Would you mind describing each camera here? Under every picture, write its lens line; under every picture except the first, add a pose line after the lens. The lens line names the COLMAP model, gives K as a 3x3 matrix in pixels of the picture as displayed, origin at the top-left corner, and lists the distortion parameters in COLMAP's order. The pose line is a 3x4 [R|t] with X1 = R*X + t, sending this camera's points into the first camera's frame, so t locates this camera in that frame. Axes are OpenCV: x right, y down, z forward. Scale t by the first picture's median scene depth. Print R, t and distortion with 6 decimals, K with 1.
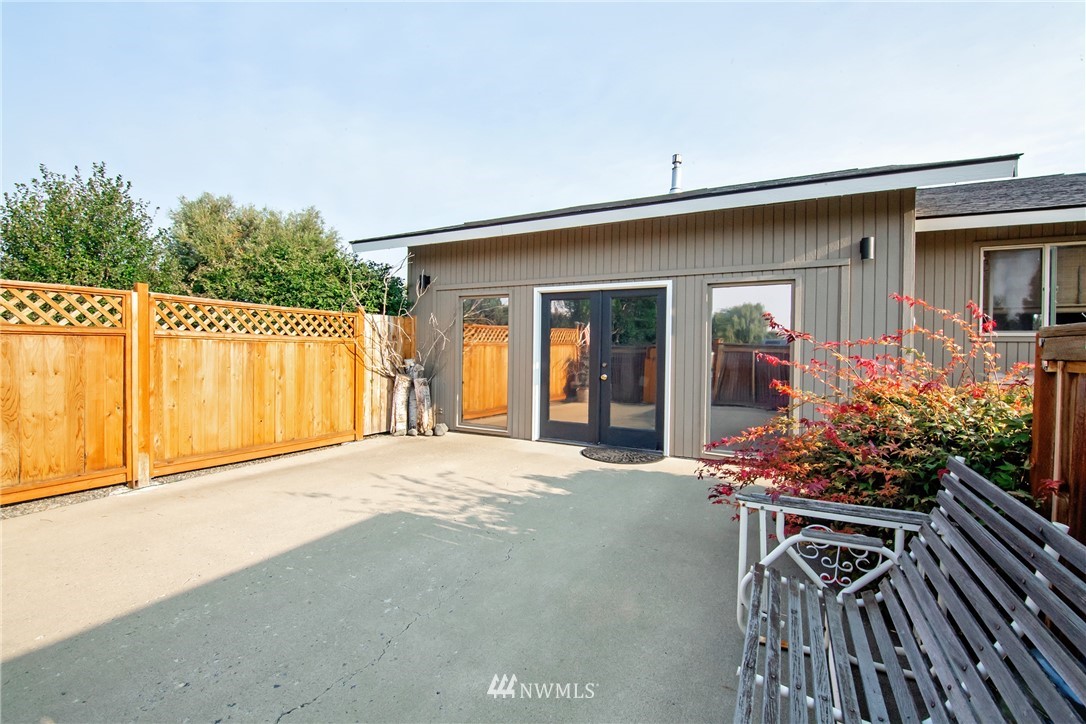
lens RADIAL K [[501.2, 0, 543.6], [0, 501.2, 356.8], [0, 0, 1]] dist [-0.008062, -0.003685]
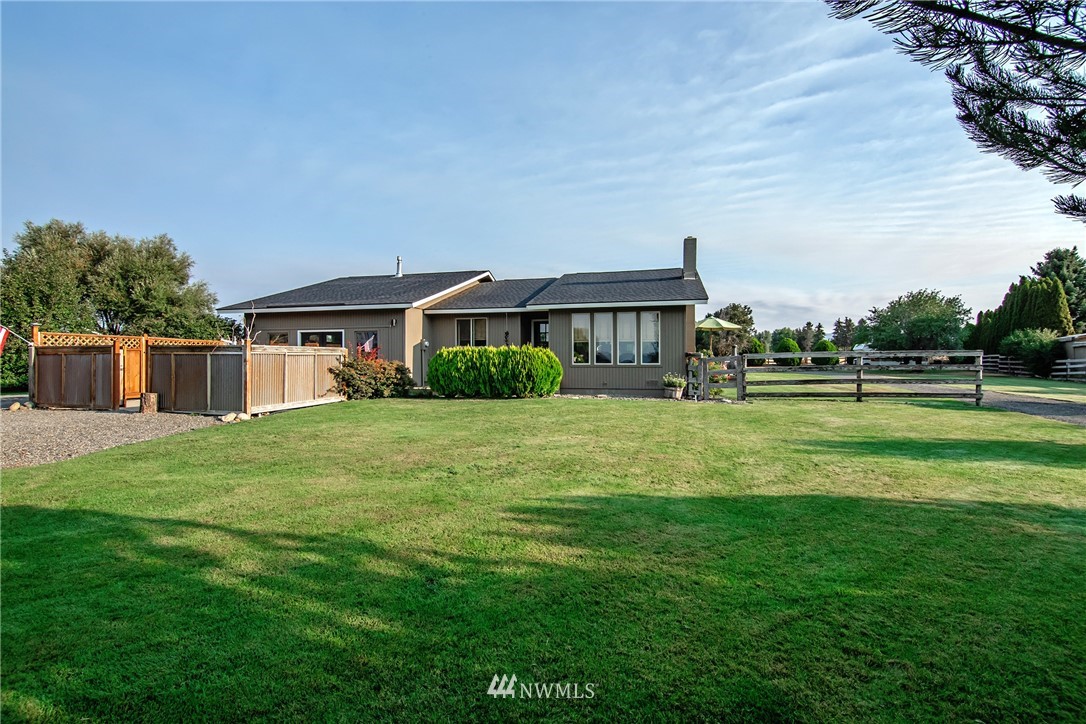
lens RADIAL K [[501.2, 0, 539.9], [0, 501.2, 360.3], [0, 0, 1]] dist [-0.008062, -0.003685]
pose [[0.972433, -0.013404, 0.232799, 0.100371], [0.017090, 0.999758, -0.013824, 0.011941], [-0.232557, 0.017422, 0.972427, -0.301177]]
